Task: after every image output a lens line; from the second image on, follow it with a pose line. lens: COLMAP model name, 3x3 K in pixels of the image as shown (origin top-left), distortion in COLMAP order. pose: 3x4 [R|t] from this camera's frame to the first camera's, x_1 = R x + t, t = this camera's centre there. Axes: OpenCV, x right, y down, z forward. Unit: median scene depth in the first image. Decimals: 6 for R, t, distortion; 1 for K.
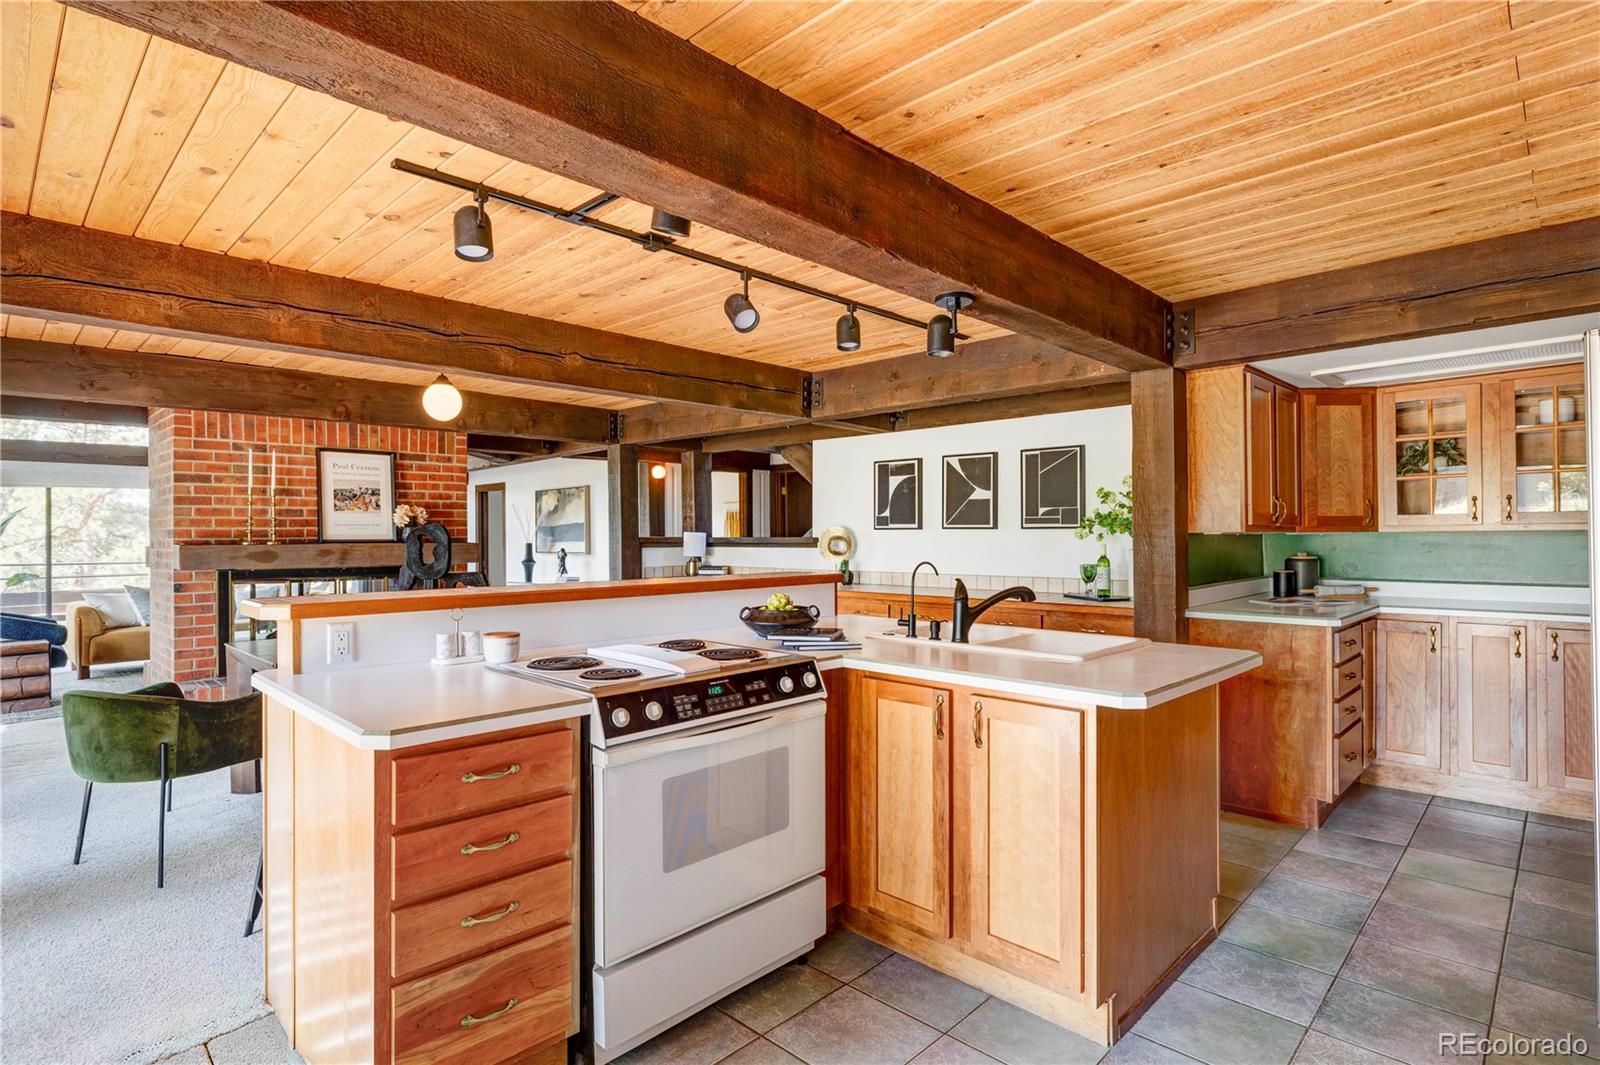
lens RADIAL K [[797.1, 0, 789.8], [0, 797.1, 533.2], [0, 0, 1]] dist [-0.005573, 0.001805]
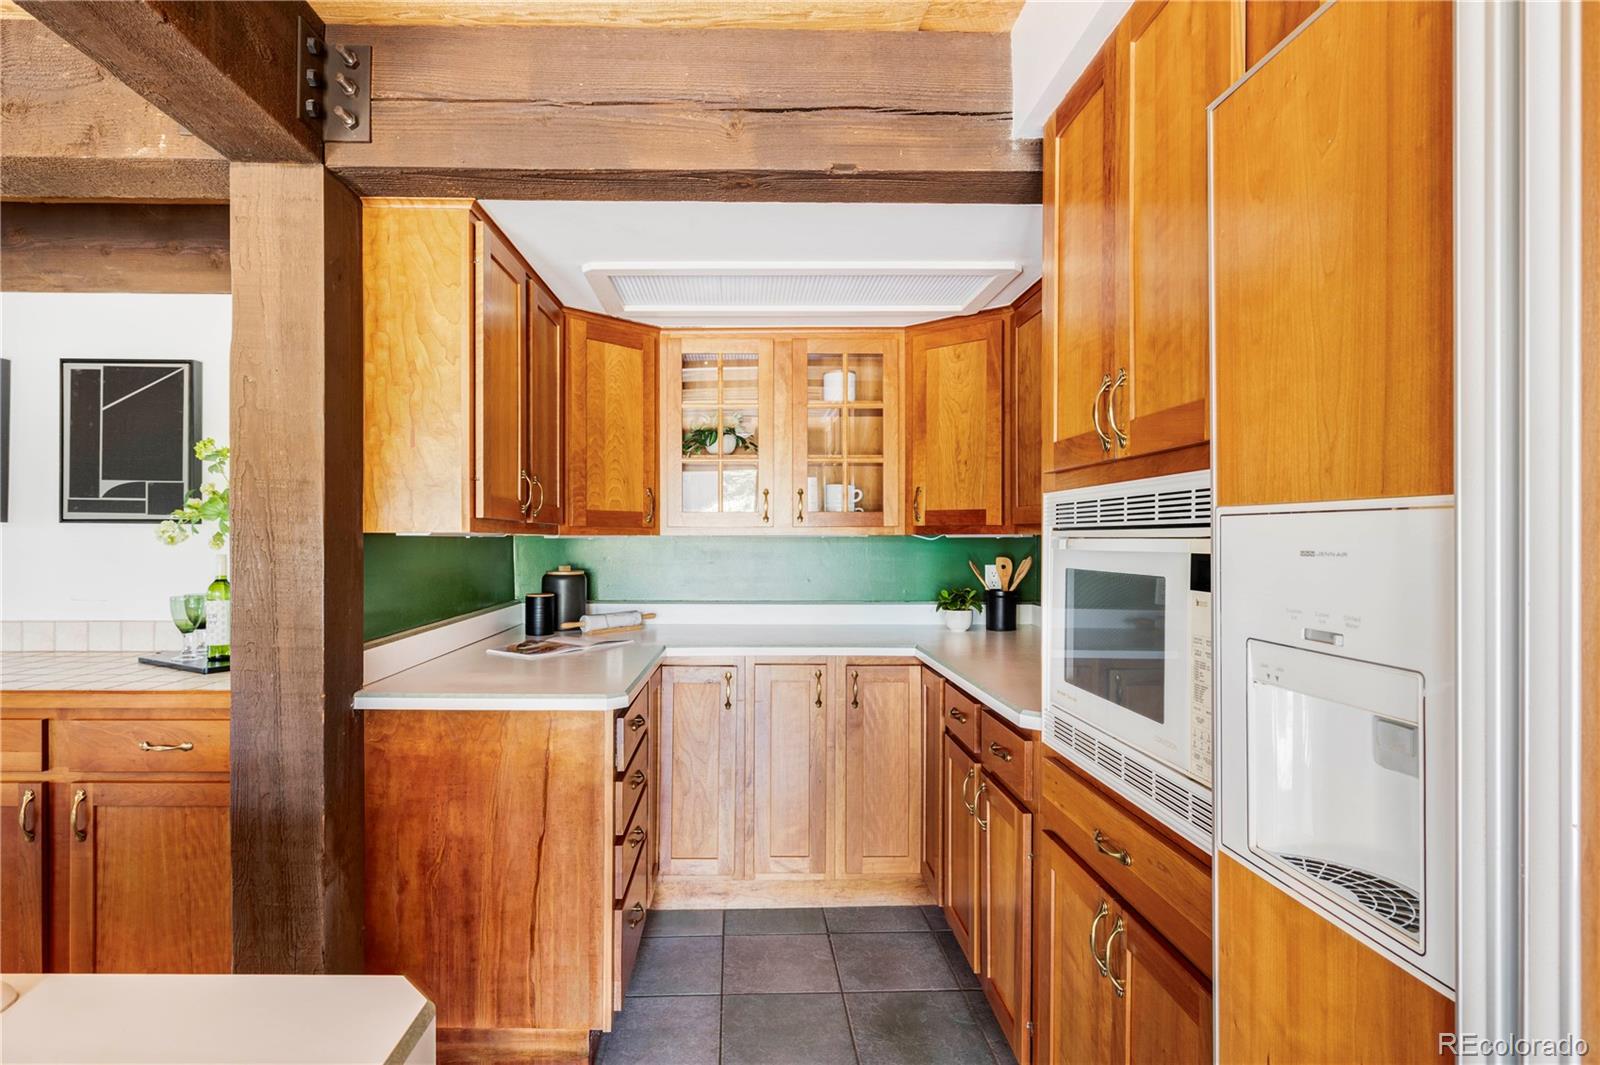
lens RADIAL K [[797.1, 0, 759.7], [0, 797.1, 538.6], [0, 0, 1]] dist [-0.005573, 0.001805]
pose [[0.685202, 0.007938, 0.728310, 0.310548], [-0.009530, 0.999953, -0.001933, 0.001786], [-0.728291, -0.005616, 0.685245, 0.488574]]
